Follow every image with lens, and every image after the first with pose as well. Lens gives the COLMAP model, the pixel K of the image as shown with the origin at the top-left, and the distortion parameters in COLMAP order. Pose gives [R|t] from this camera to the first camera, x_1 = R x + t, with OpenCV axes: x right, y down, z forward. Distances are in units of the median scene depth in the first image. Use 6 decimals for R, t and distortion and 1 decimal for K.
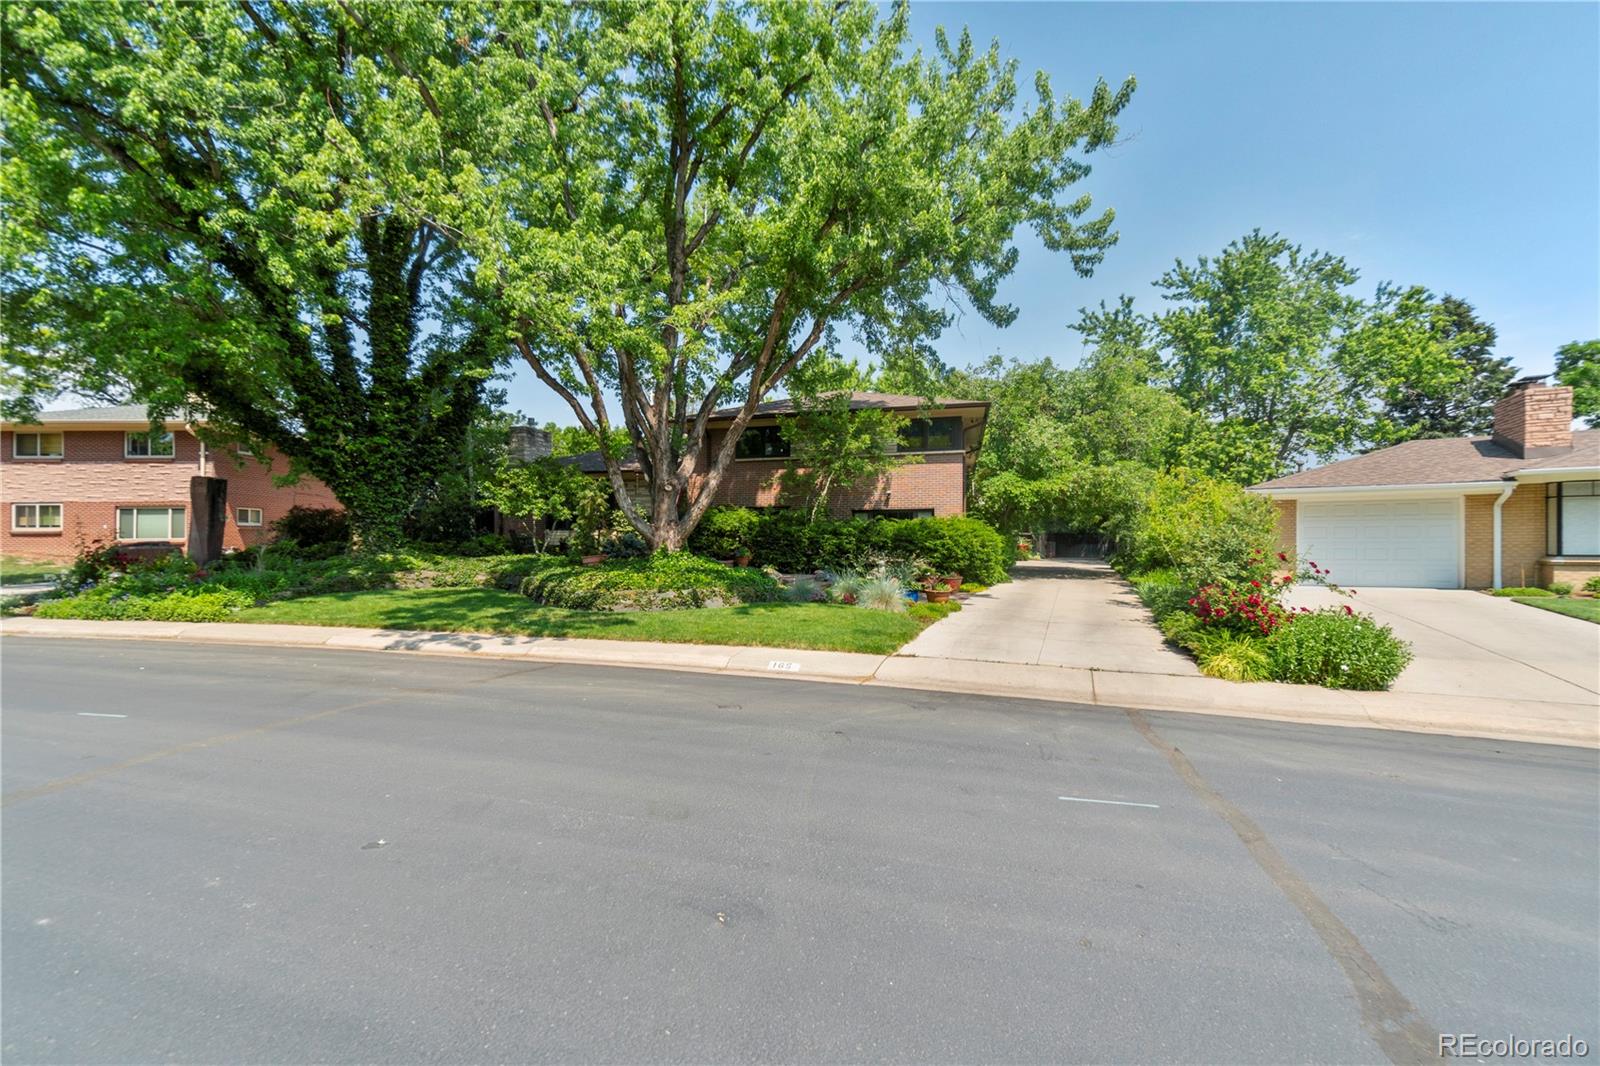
lens RADIAL K [[688.7, 0, 800.7], [0, 688.7, 521.4], [0, 0, 1]] dist [0.001254, 0.000017]
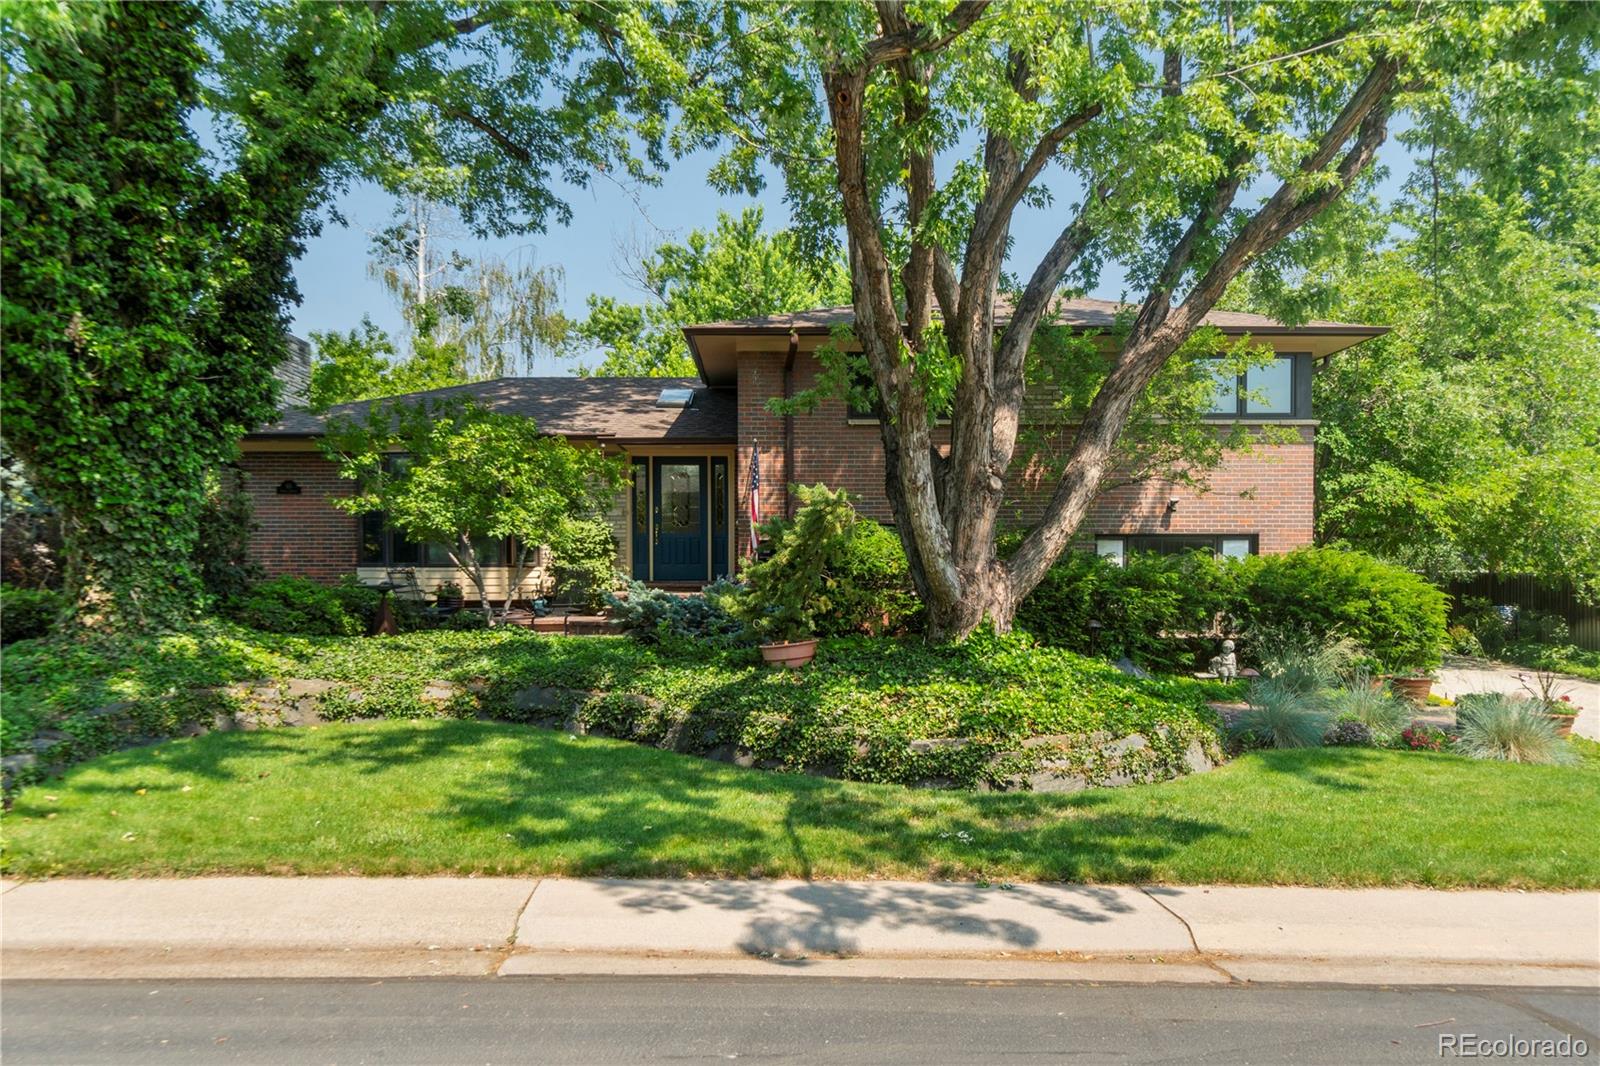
lens RADIAL K [[1248.2, 0, 799.7], [0, 1248.2, 542.3], [0, 0, 1]] dist [0.007424, 0.003301]
pose [[0.968776, 0.014099, 0.247538, -0.445870], [-0.014302, 0.999897, -0.000978, -0.008414], [-0.247527, -0.002593, 0.968878, 0.249758]]
